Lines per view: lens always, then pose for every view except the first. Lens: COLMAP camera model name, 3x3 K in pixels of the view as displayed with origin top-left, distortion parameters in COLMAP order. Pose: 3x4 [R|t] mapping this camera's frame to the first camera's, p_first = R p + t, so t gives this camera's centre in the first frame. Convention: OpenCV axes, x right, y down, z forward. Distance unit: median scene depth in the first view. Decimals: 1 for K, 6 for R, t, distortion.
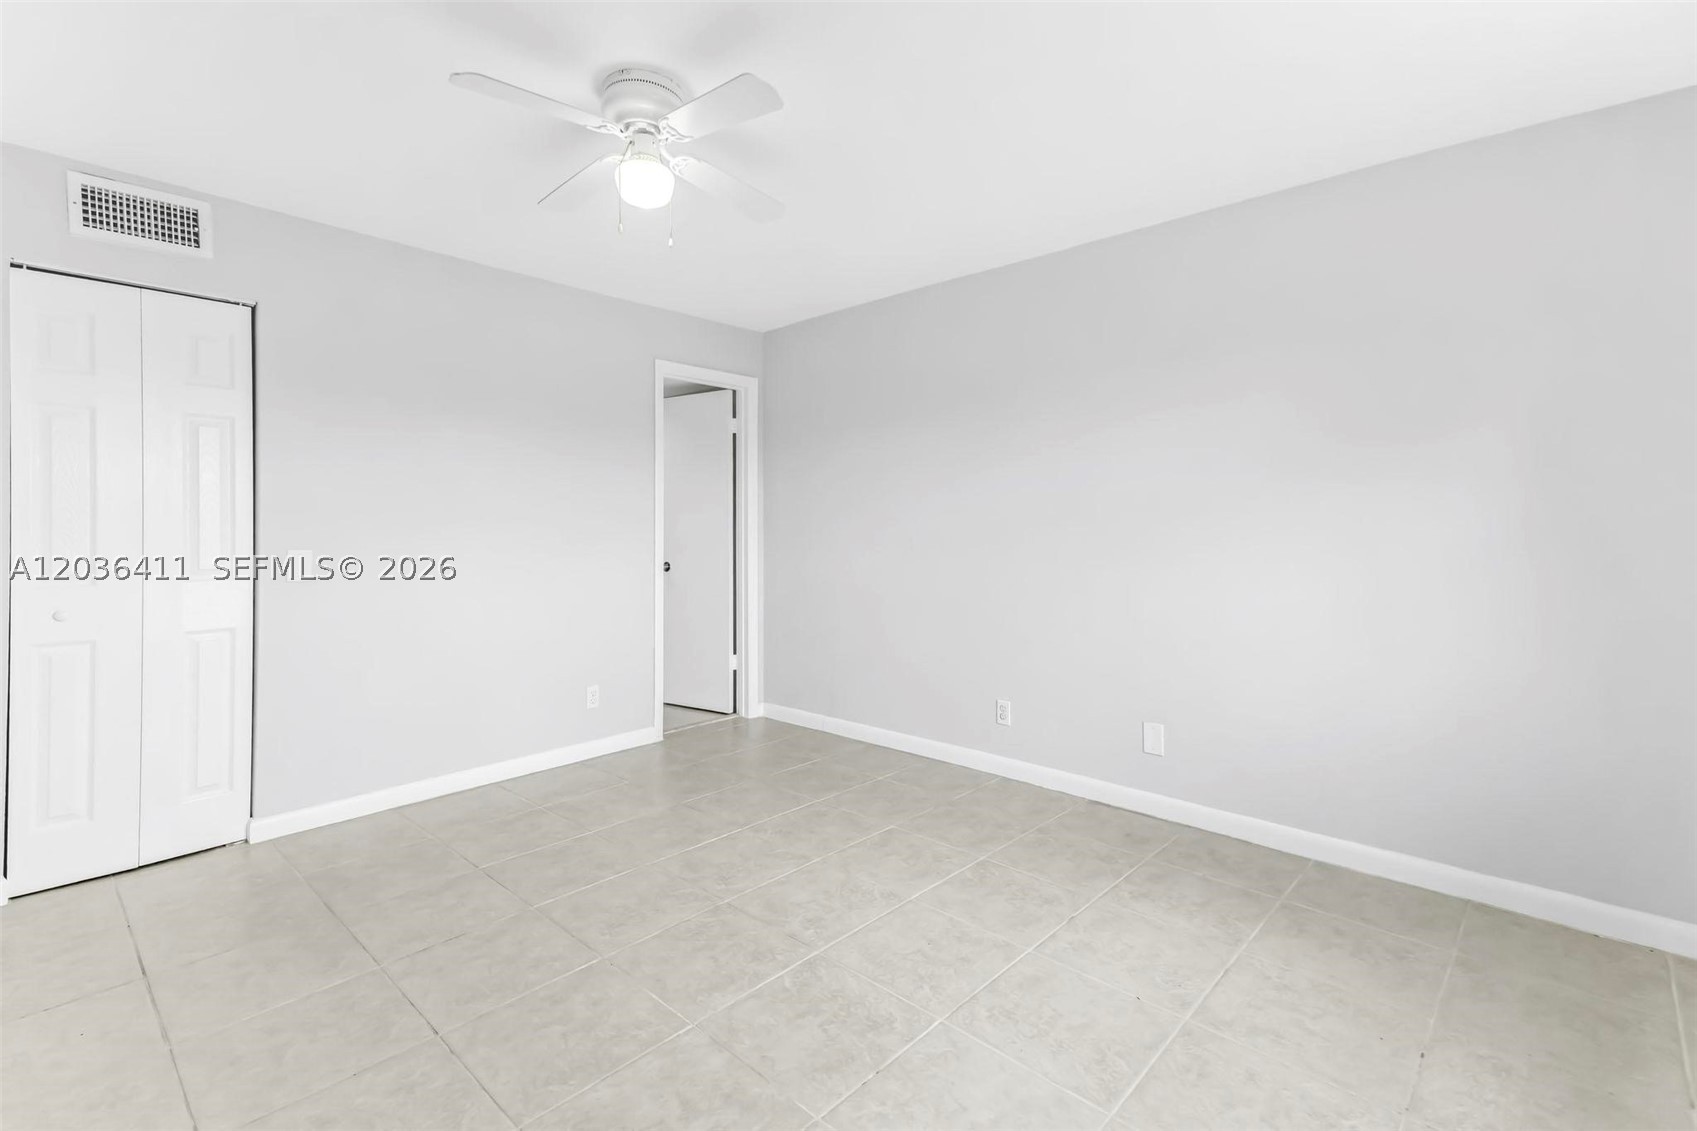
lens RADIAL K [[769.3, 0, 839.0], [0, 769.3, 524.1], [0, 0, 1]] dist [0.037665, 0.000021]
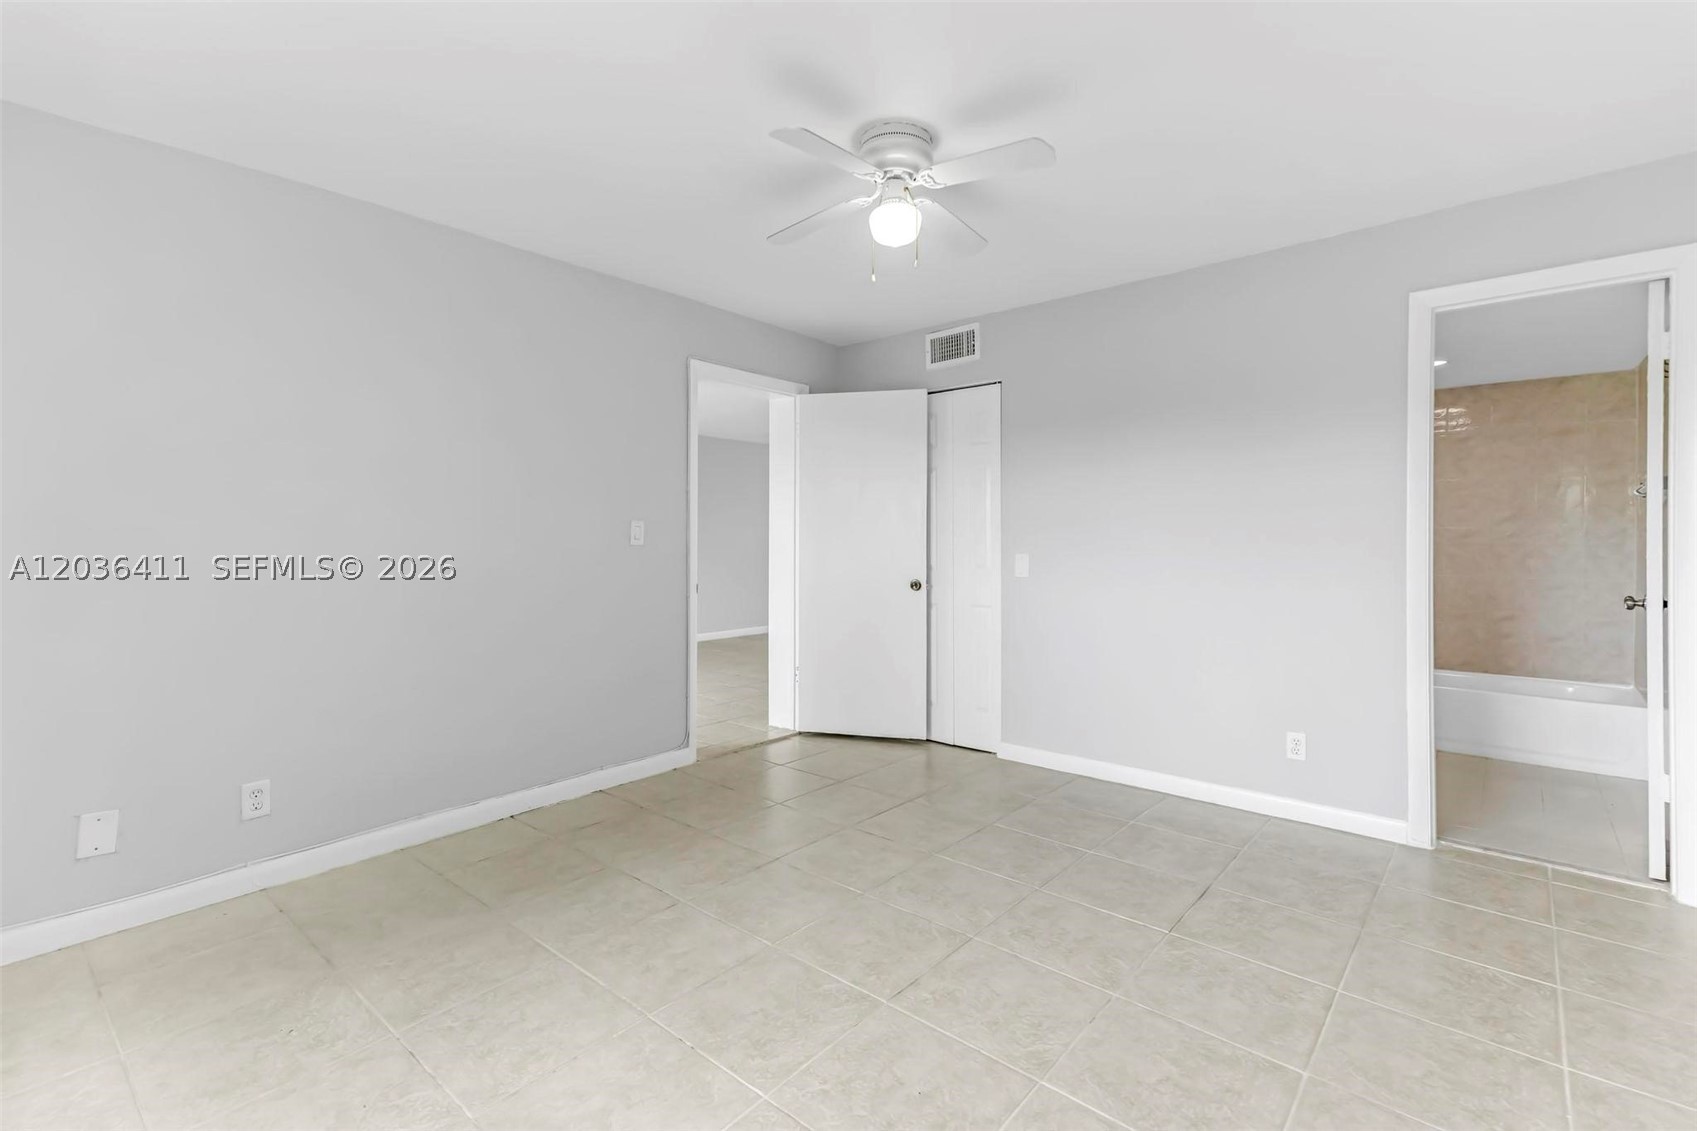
lens RADIAL K [[764.0, 0, 852.3], [0, 764.0, 541.8], [0, 0, 1]] dist [0.040854, -0.000493]
pose [[0.048434, 0.006622, -0.998804, 0.756194], [0.001773, 0.999976, 0.006716, 0.003422], [0.998825, -0.002096, 0.048421, 0.793620]]
